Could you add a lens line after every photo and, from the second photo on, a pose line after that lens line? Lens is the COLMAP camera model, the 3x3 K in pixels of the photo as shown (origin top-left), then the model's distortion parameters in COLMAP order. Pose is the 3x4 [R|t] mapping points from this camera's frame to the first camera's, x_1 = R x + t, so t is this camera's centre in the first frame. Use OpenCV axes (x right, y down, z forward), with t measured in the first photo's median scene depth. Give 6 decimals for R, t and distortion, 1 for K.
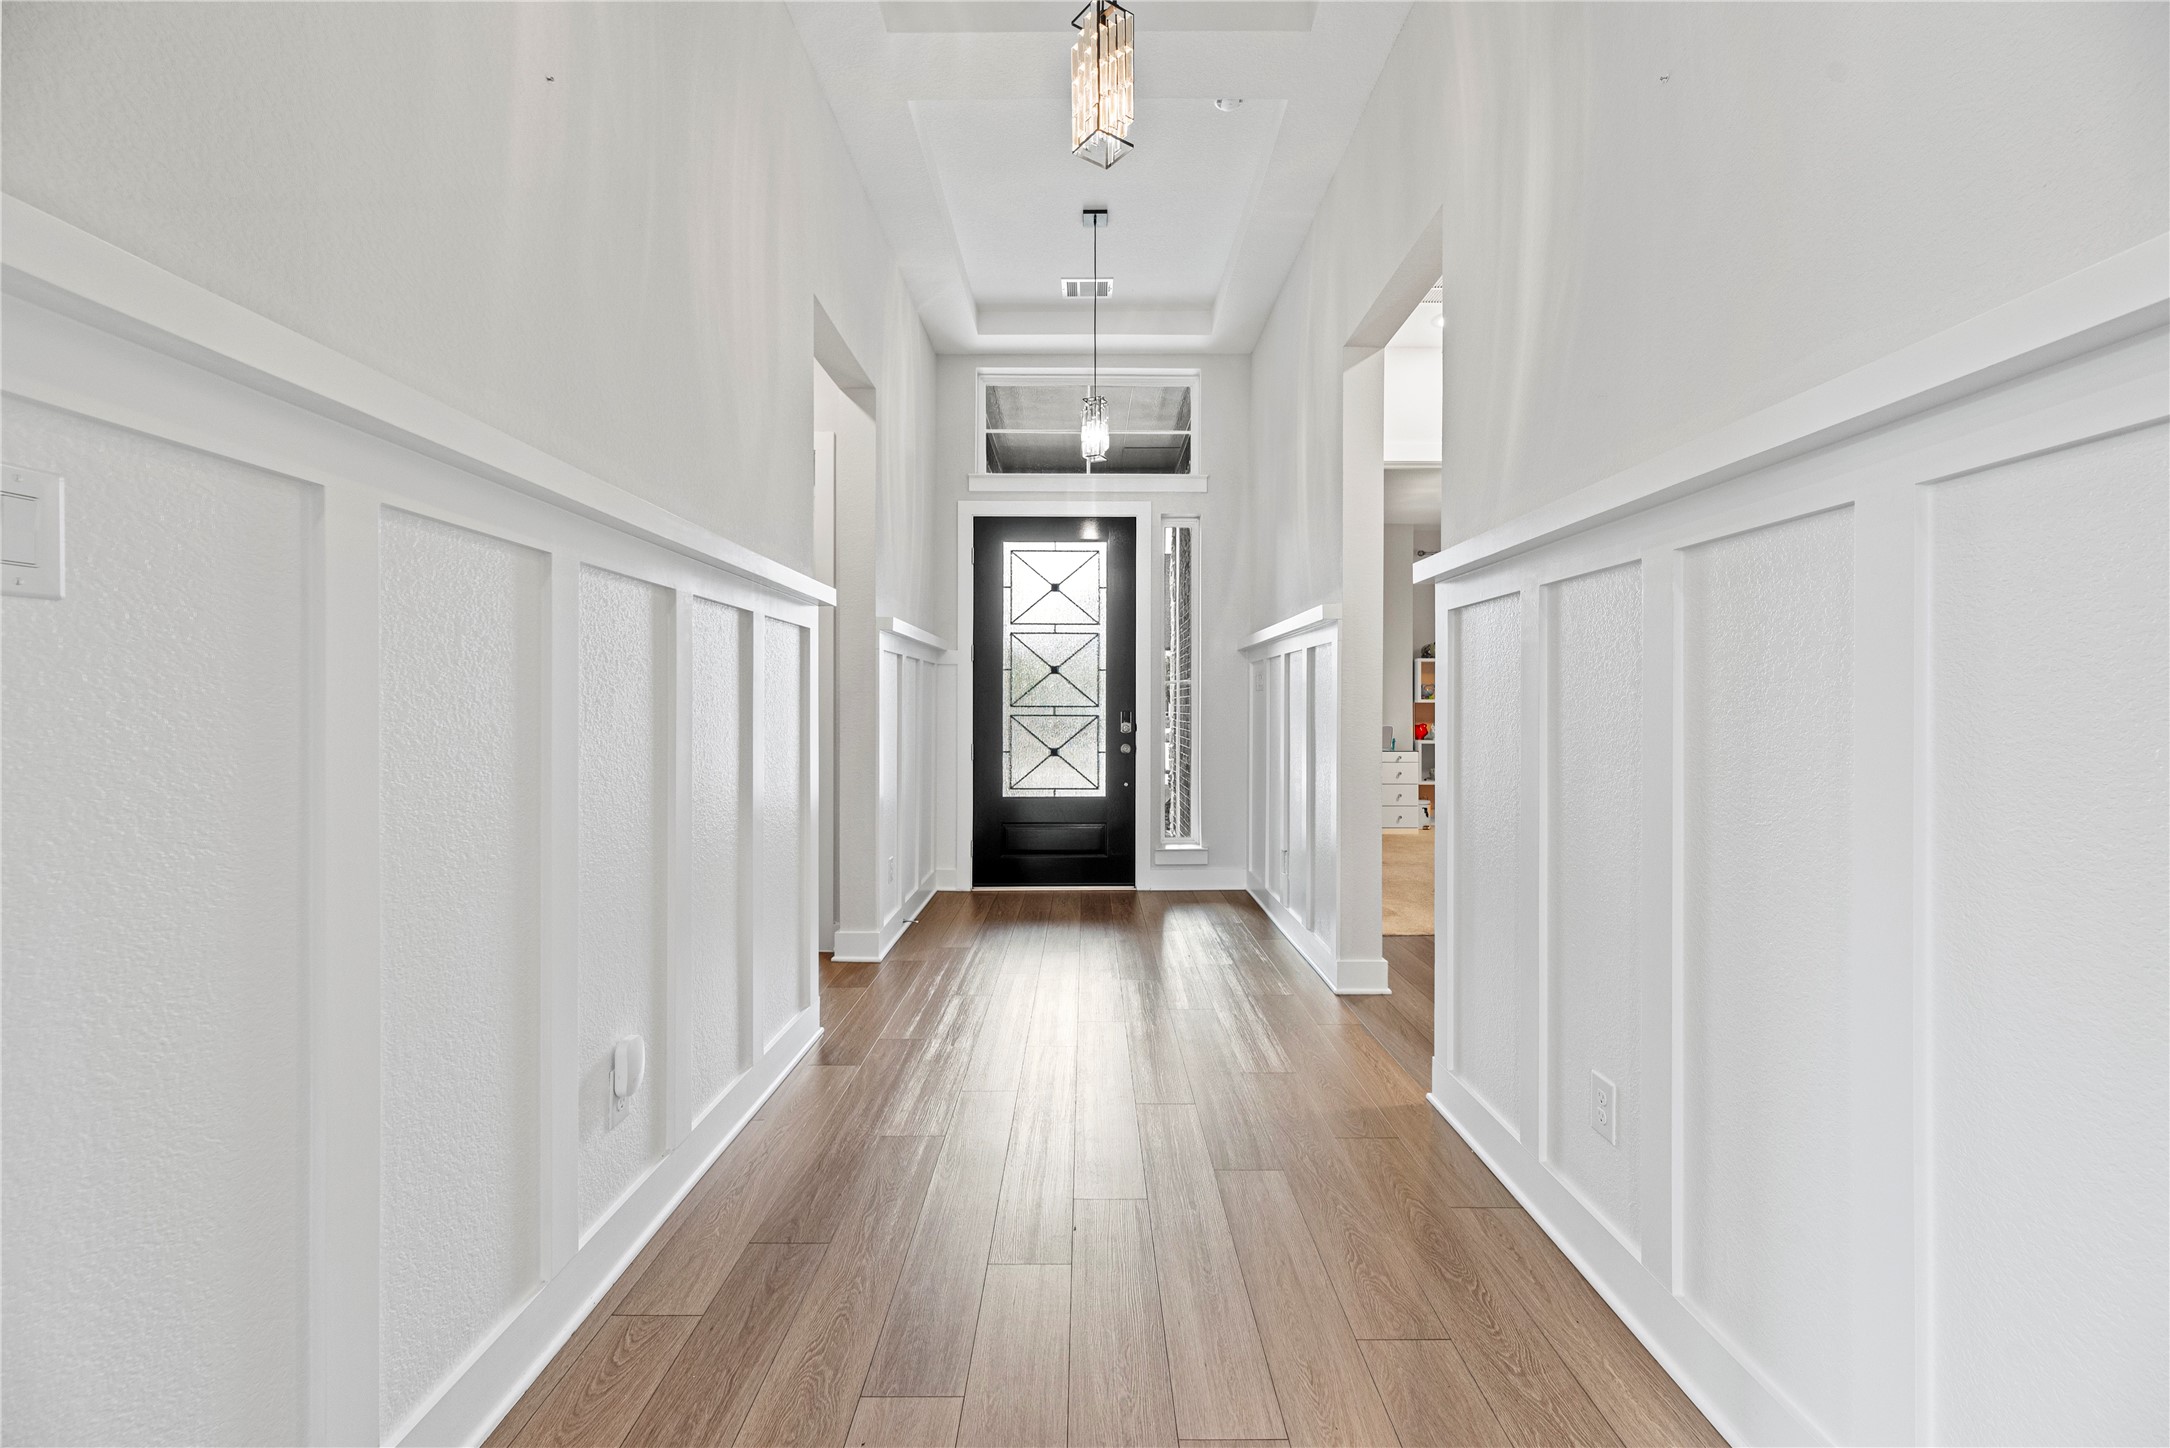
lens RADIAL K [[871.5, 0, 1079.5], [0, 871.5, 715.0], [0, 0, 1]] dist [-0.001280, 0.000107]
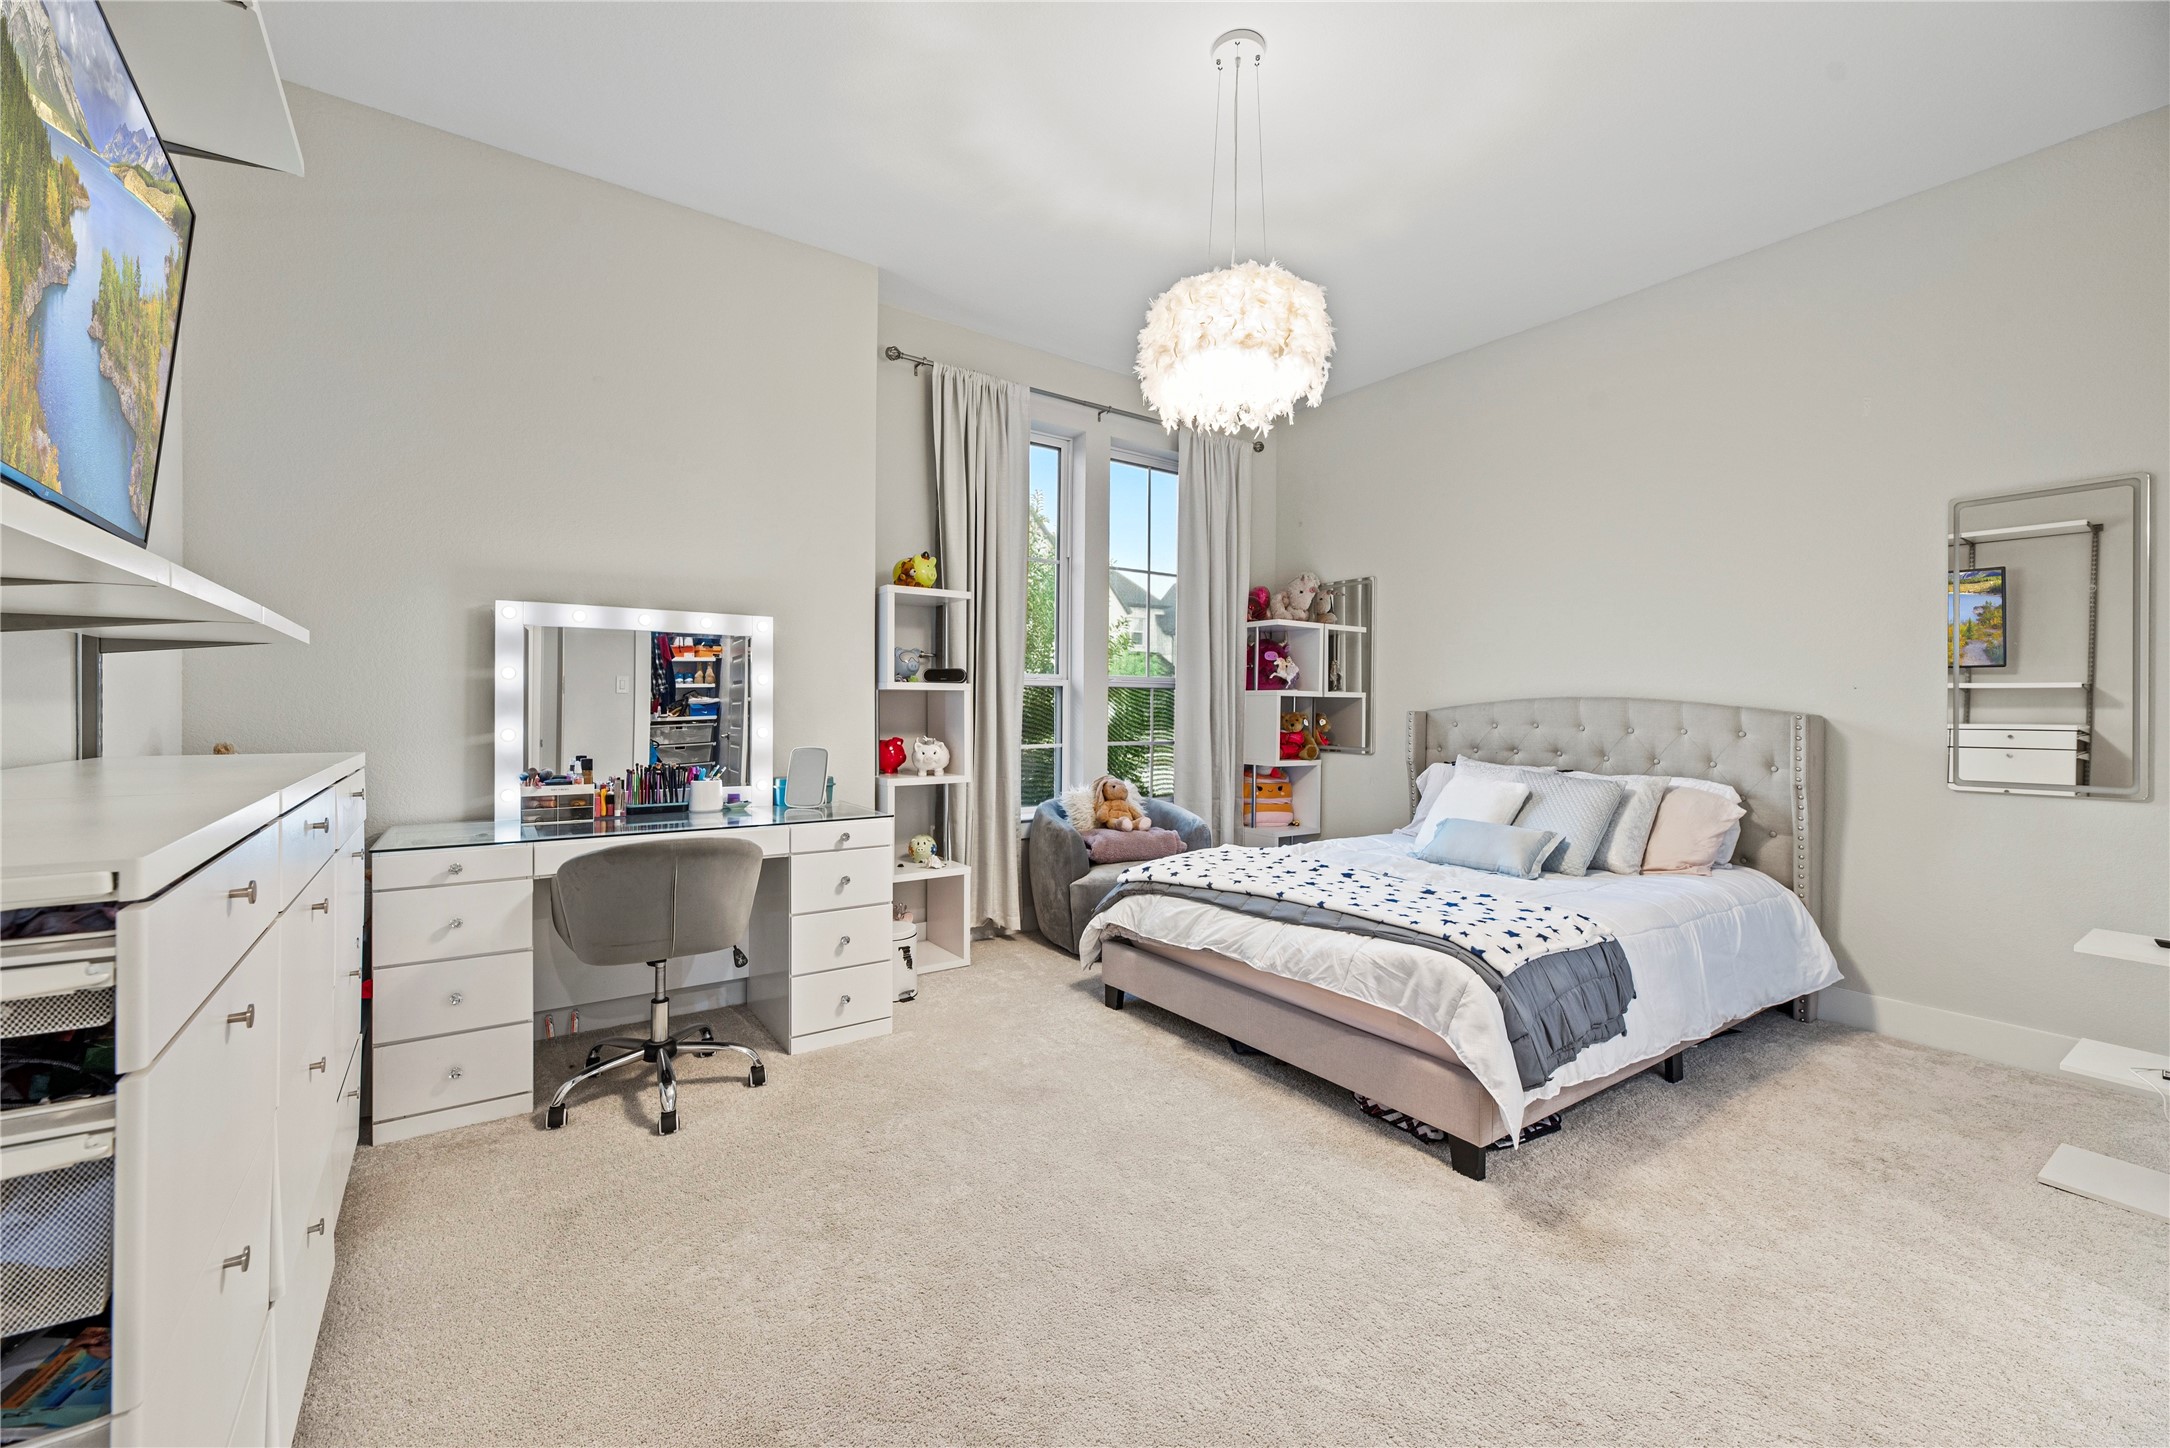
lens RADIAL K [[871.5, 0, 1086.5], [0, 871.5, 710.8], [0, 0, 1]] dist [-0.001280, 0.000107]
pose [[0.818361, 0.002126, 0.574701, 0.225556], [-0.002301, 0.999997, -0.000423, -0.004058], [-0.574700, -0.000976, 0.818363, 0.600734]]
